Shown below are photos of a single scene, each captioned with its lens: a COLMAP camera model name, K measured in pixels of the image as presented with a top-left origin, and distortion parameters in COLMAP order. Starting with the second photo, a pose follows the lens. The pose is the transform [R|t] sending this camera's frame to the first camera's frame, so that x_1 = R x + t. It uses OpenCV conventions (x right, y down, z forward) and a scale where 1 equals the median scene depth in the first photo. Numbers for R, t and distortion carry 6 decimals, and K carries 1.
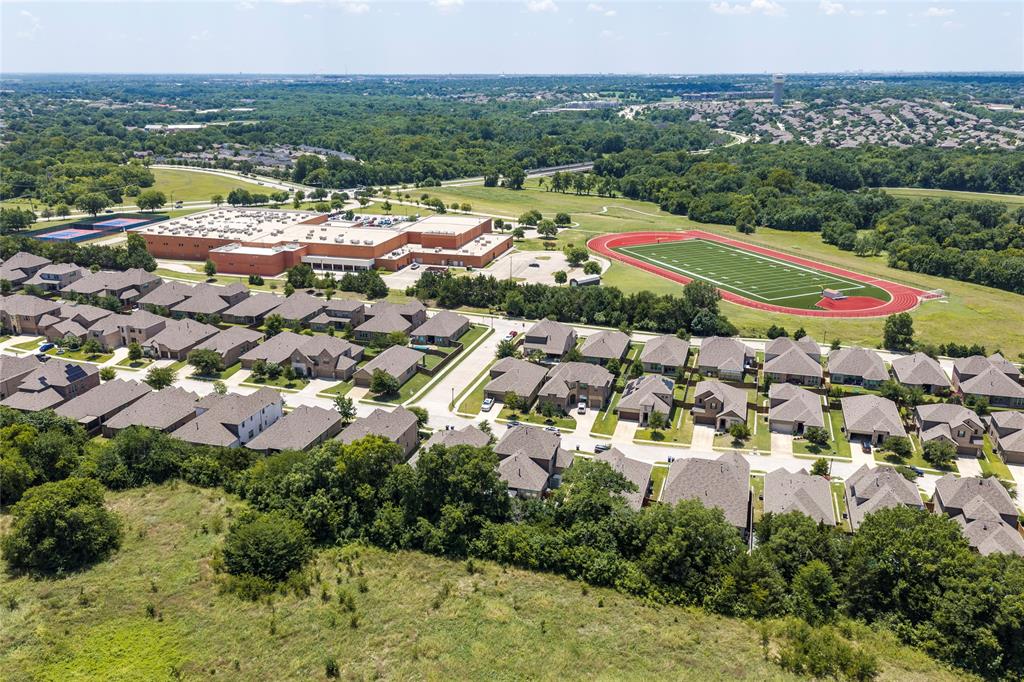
lens RADIAL K [[848.3, 0, 512.0], [0, 848.3, 341.0], [0, 0, 1]] dist [0.036403, -0.010072]
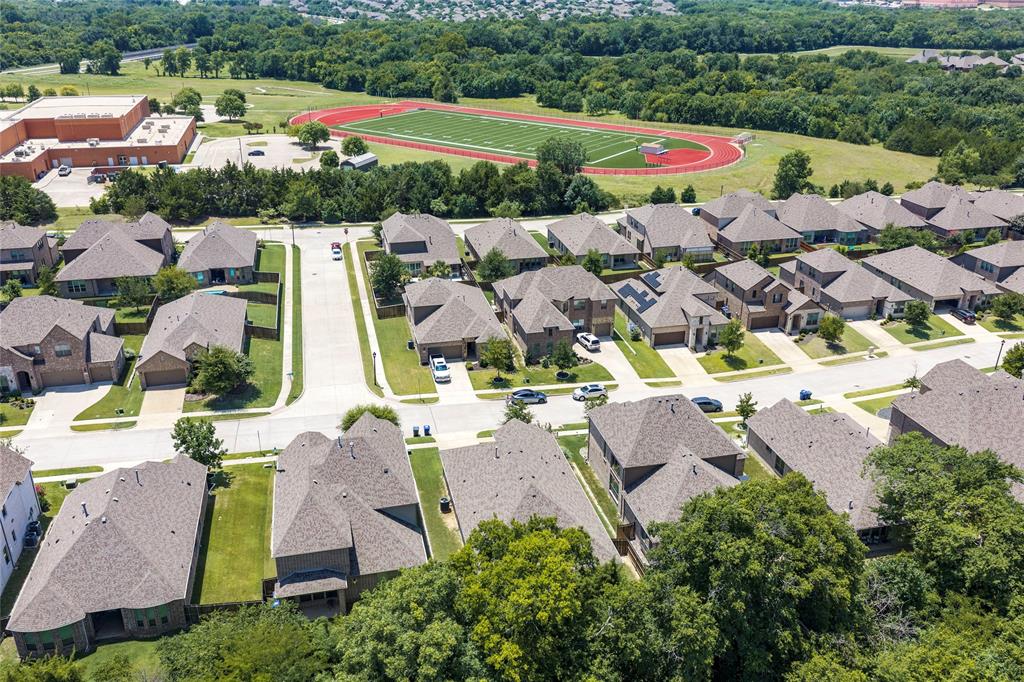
lens RADIAL K [[848.3, 0, 512.0], [0, 848.3, 341.0], [0, 0, 1]] dist [0.036403, -0.010072]
pose [[0.871093, -0.194954, 0.450766, -0.212904], [0.147626, 0.979330, 0.138272, -0.009751], [-0.468406, -0.053903, 0.881868, 0.471053]]
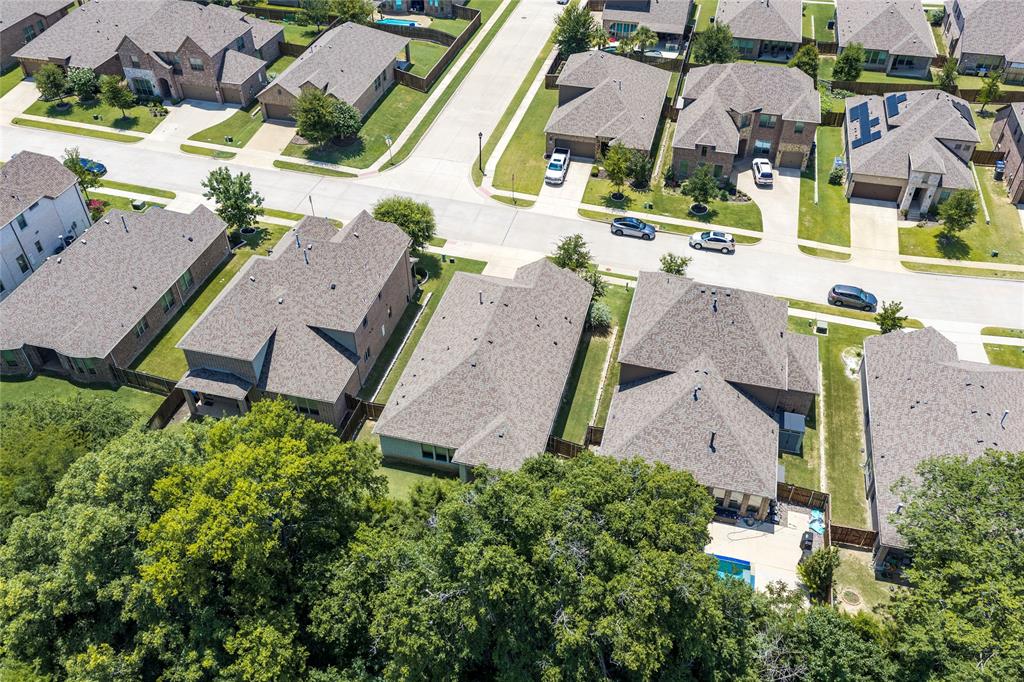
lens RADIAL K [[848.3, 0, 512.0], [0, 848.3, 341.0], [0, 0, 1]] dist [0.036403, -0.010072]
pose [[0.999598, -0.022338, 0.017470, -0.058860], [0.013653, 0.919049, 0.393907, -0.018682], [-0.024855, -0.393510, 0.918984, 0.506943]]
